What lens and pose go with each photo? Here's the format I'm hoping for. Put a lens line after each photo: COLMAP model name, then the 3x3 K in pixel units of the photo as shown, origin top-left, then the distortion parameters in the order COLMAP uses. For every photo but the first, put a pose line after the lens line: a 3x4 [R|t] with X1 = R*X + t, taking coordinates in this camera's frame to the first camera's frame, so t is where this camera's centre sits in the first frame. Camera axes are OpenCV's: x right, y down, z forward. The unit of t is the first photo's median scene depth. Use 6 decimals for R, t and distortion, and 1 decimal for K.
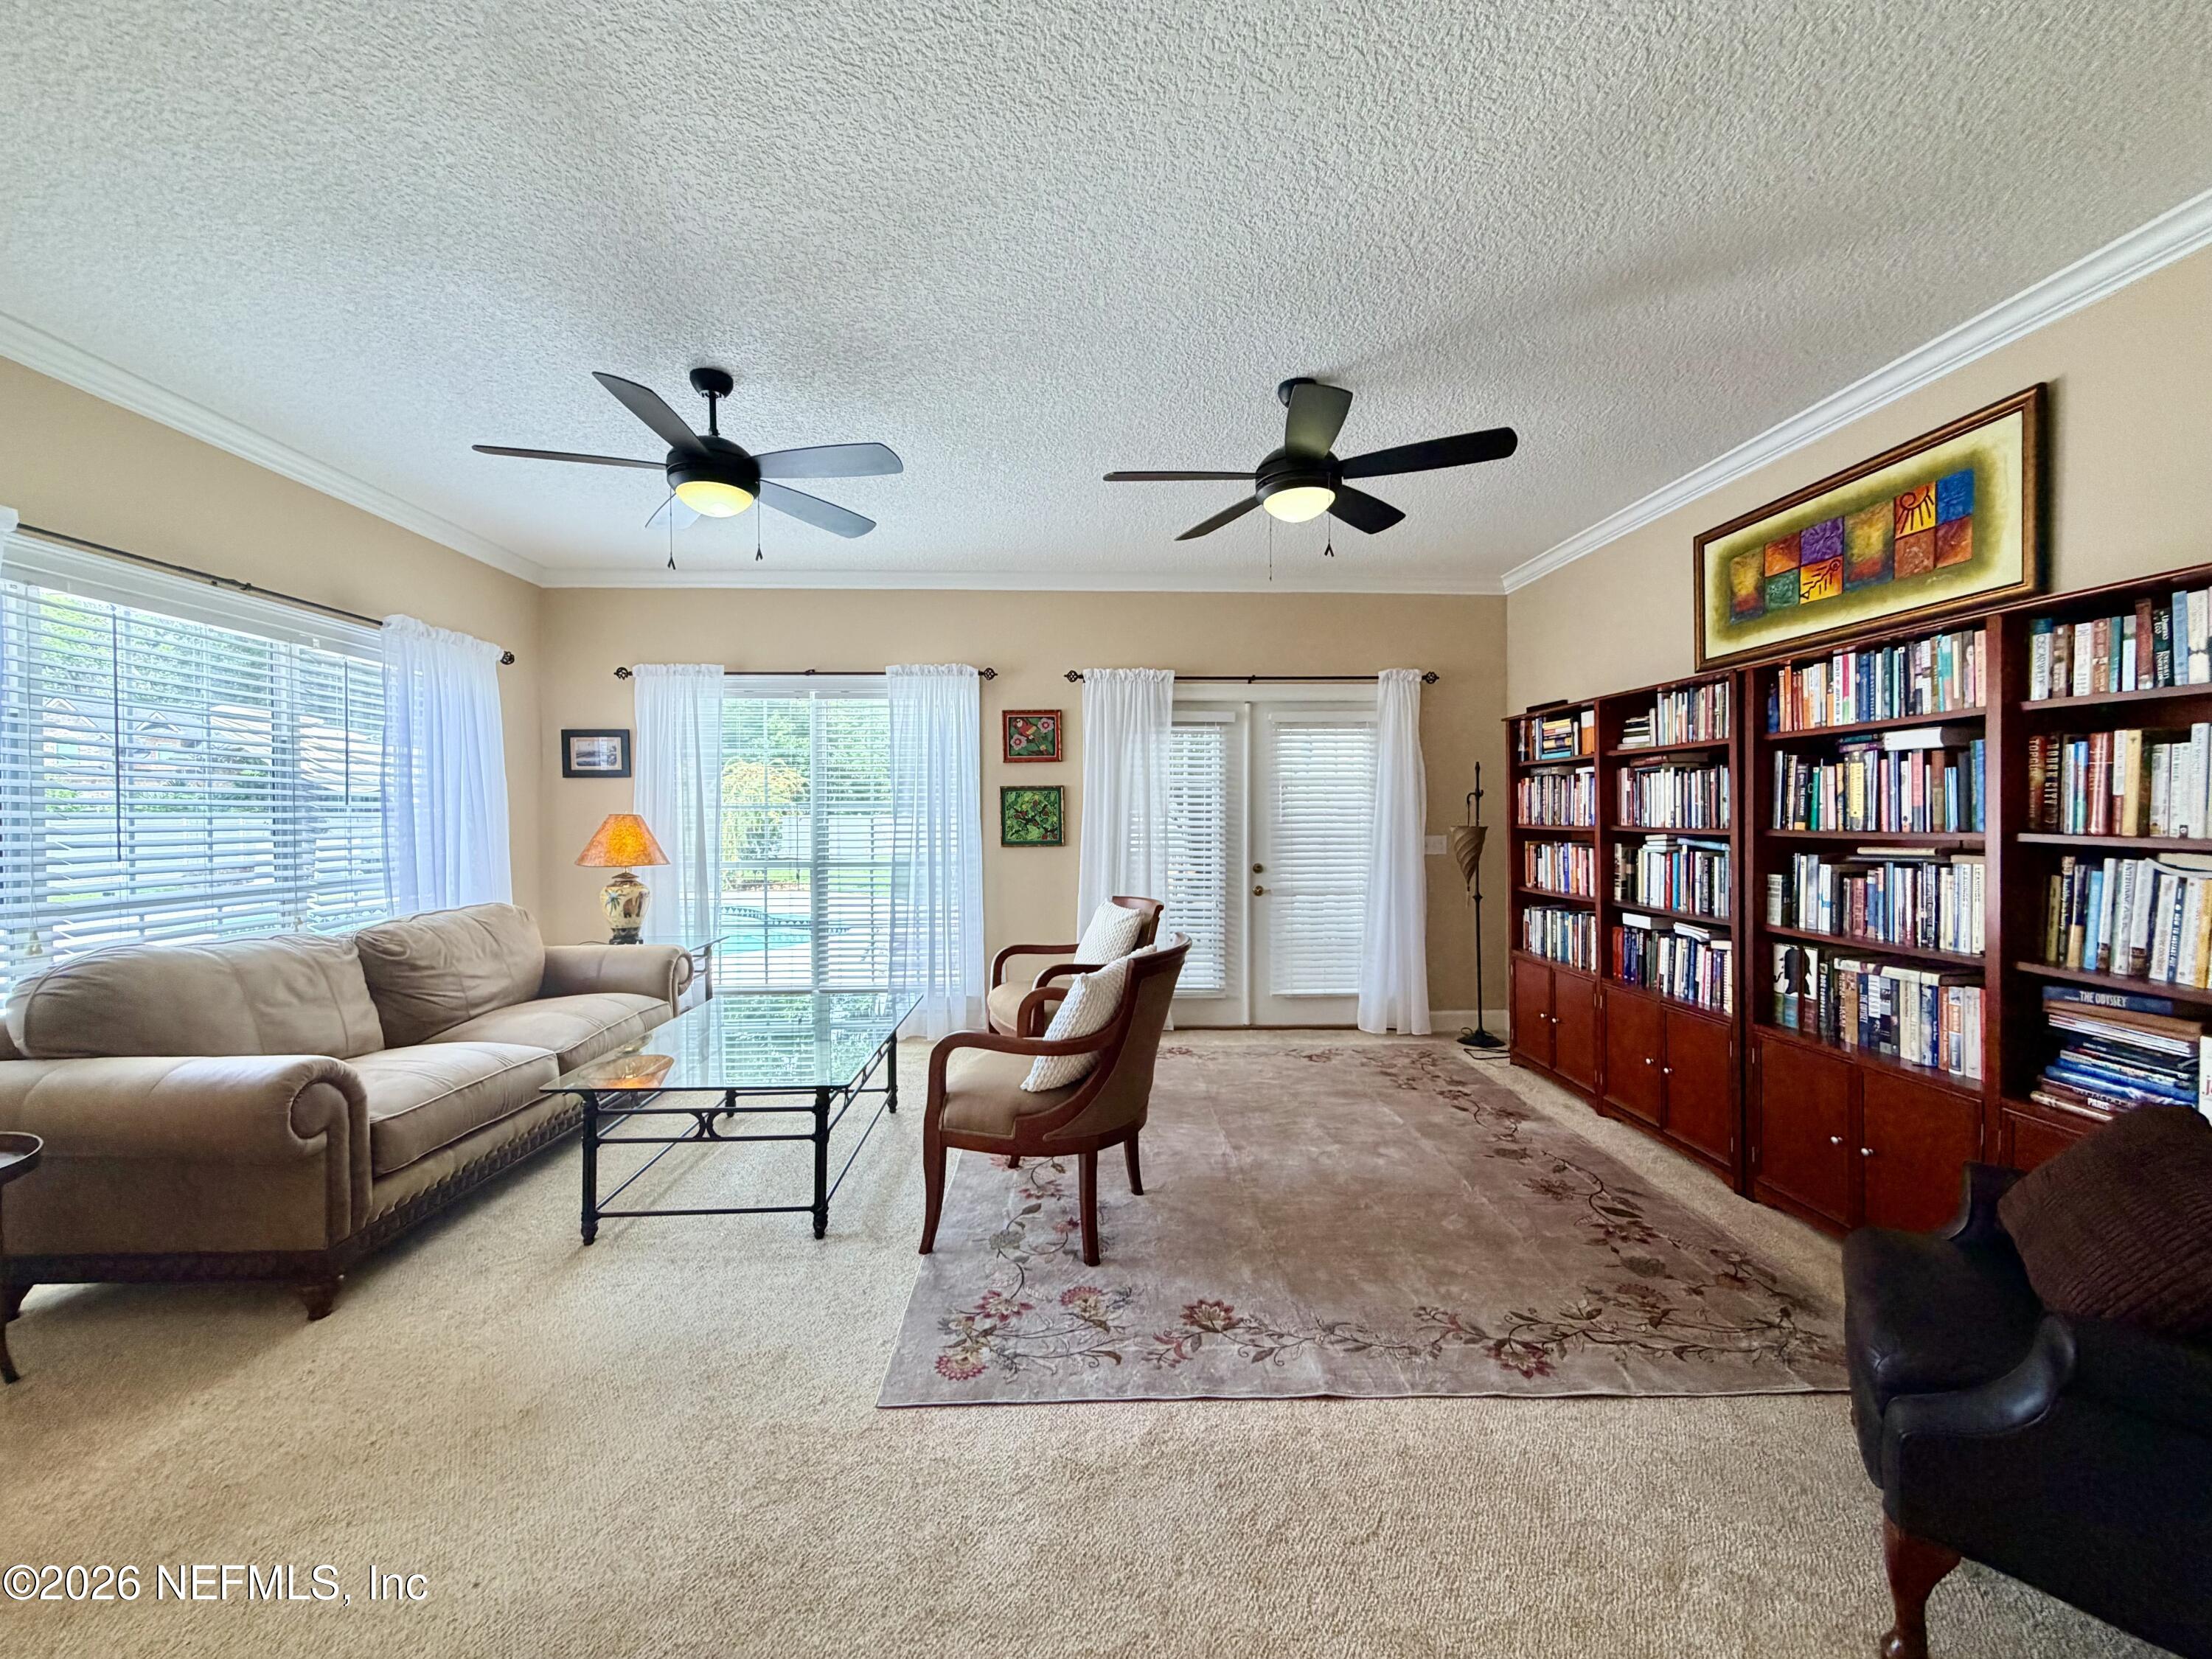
lens RADIAL K [[879.5, 0, 1103.7], [0, 879.5, 826.5], [0, 0, 1]] dist [-0.001390, -0.000119]
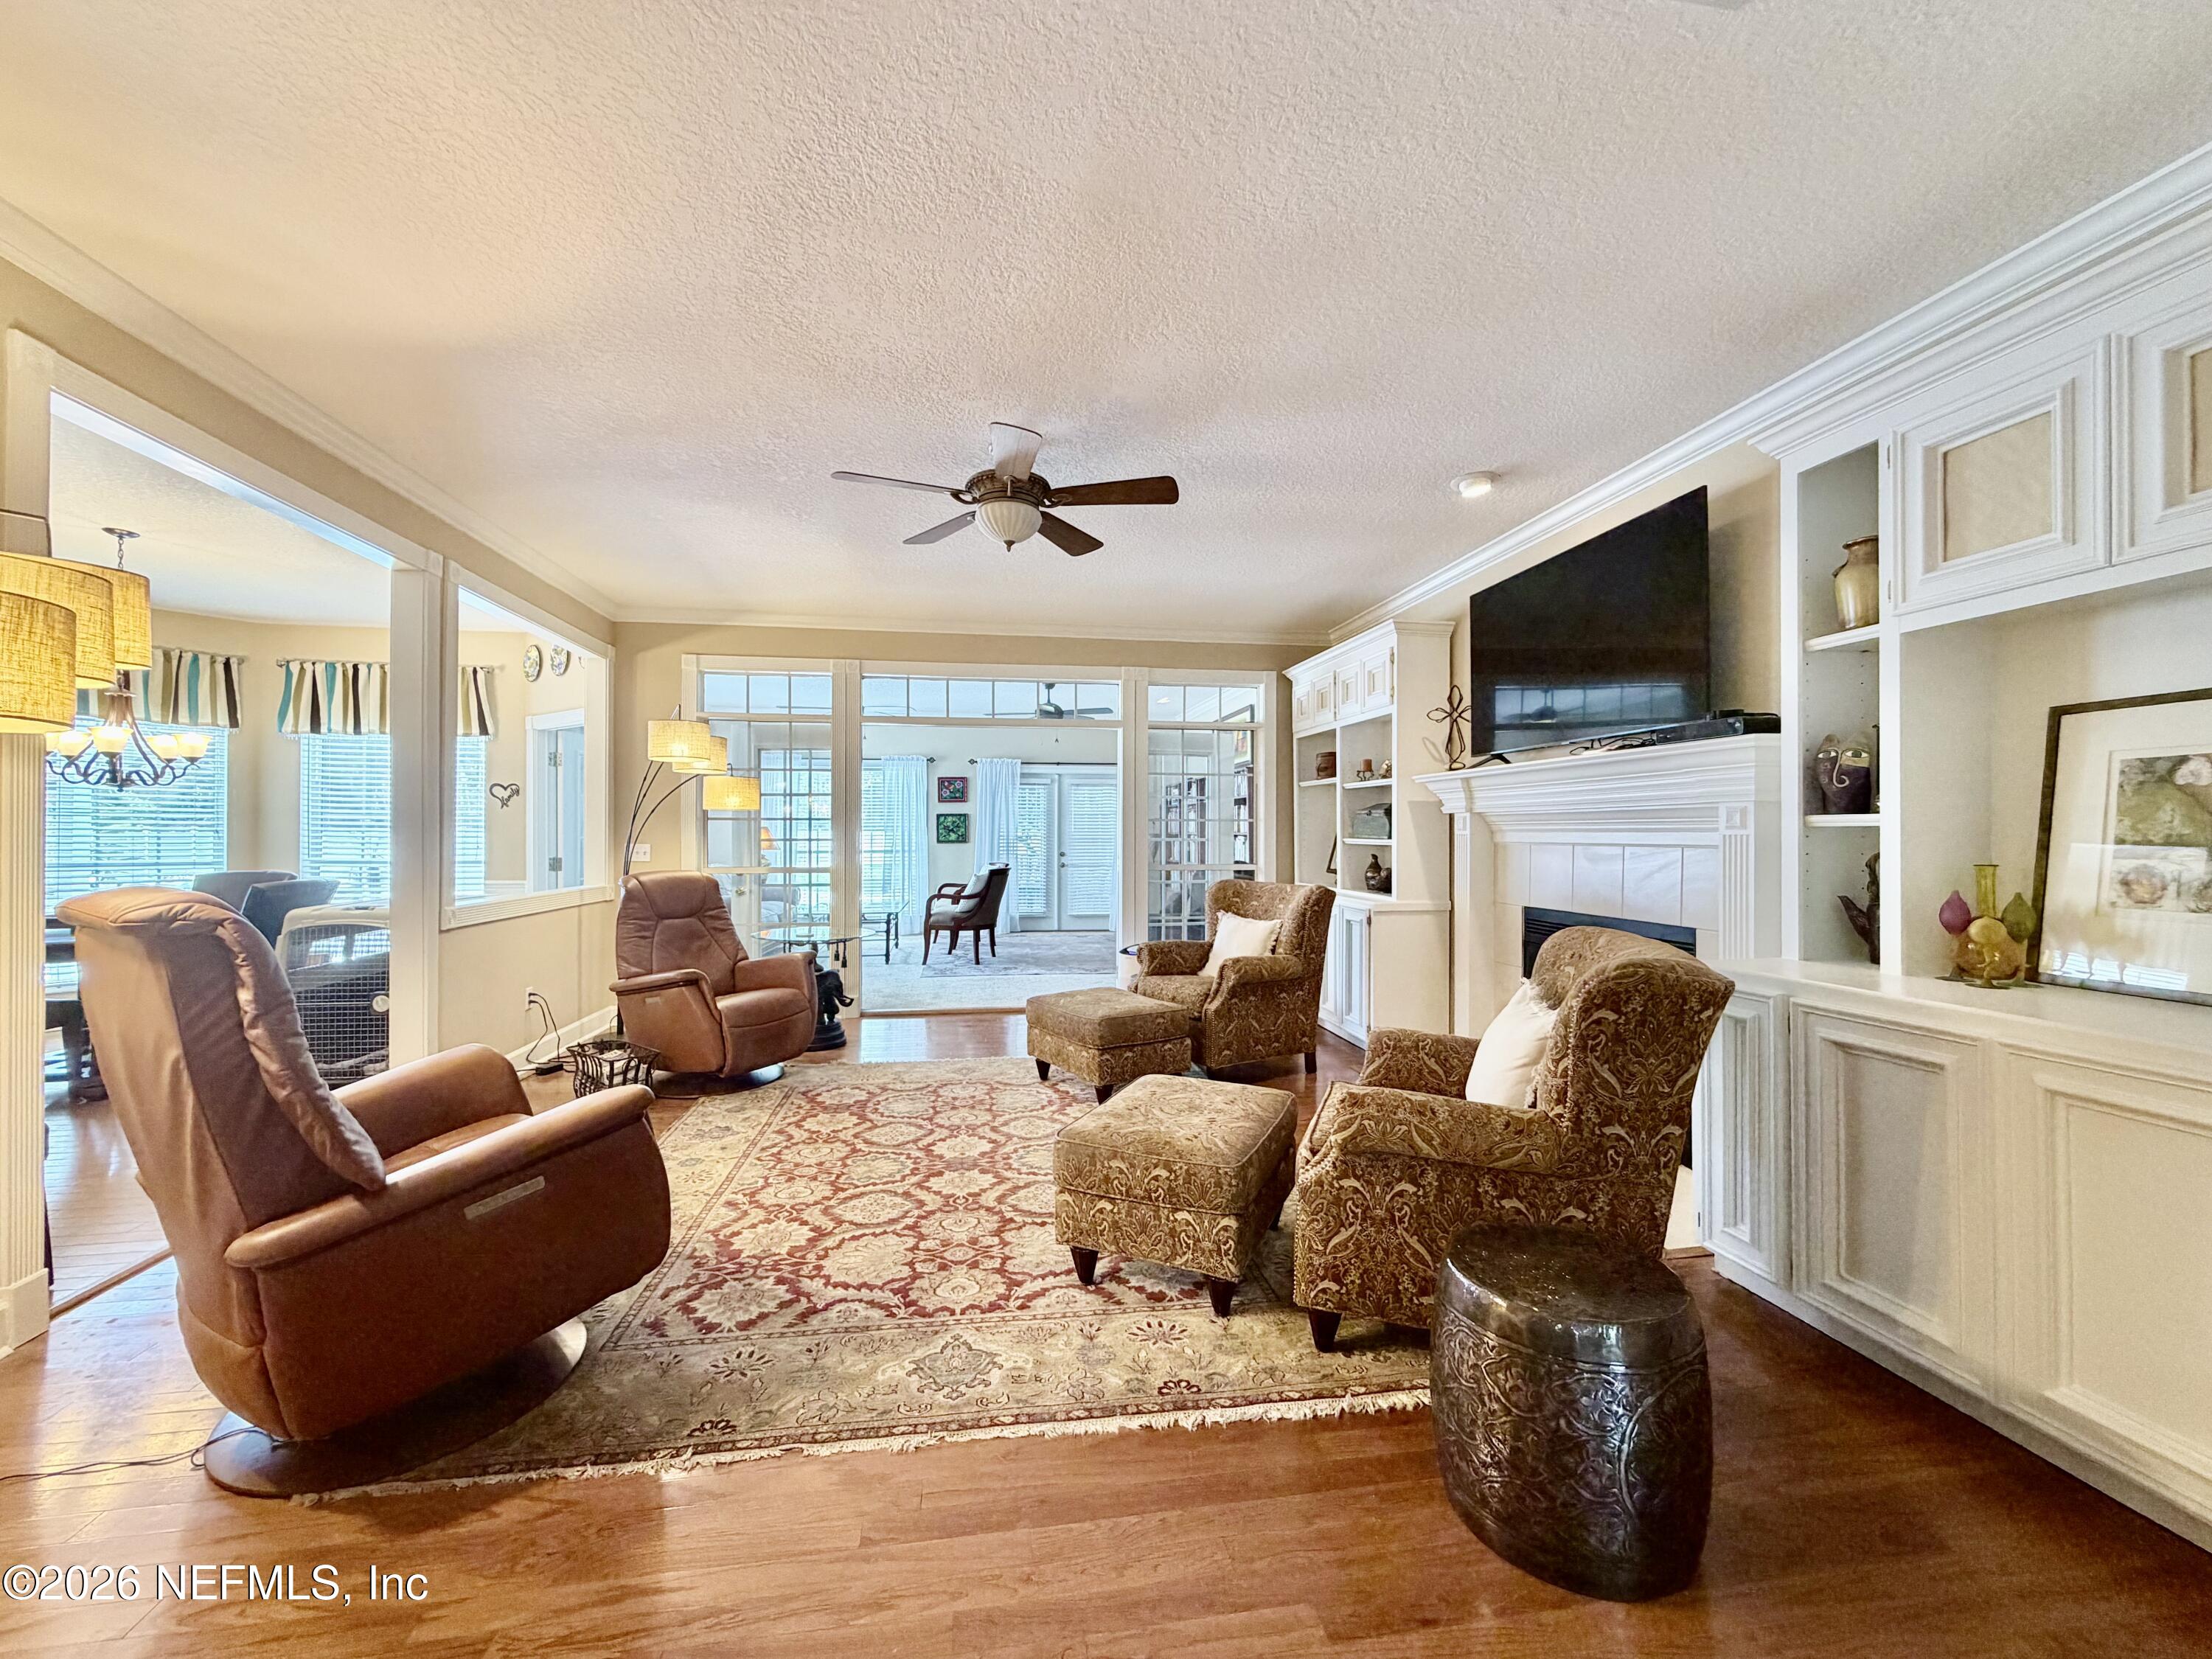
lens RADIAL K [[879.5, 0, 1100.4], [0, 879.5, 831.5], [0, 0, 1]] dist [-0.001390, -0.000119]
pose [[0.993459, 0.006532, 0.113998, 0.031099], [-0.004291, 0.999793, -0.019890, 0.036902], [-0.114105, 0.019270, 0.993282, -1.129463]]
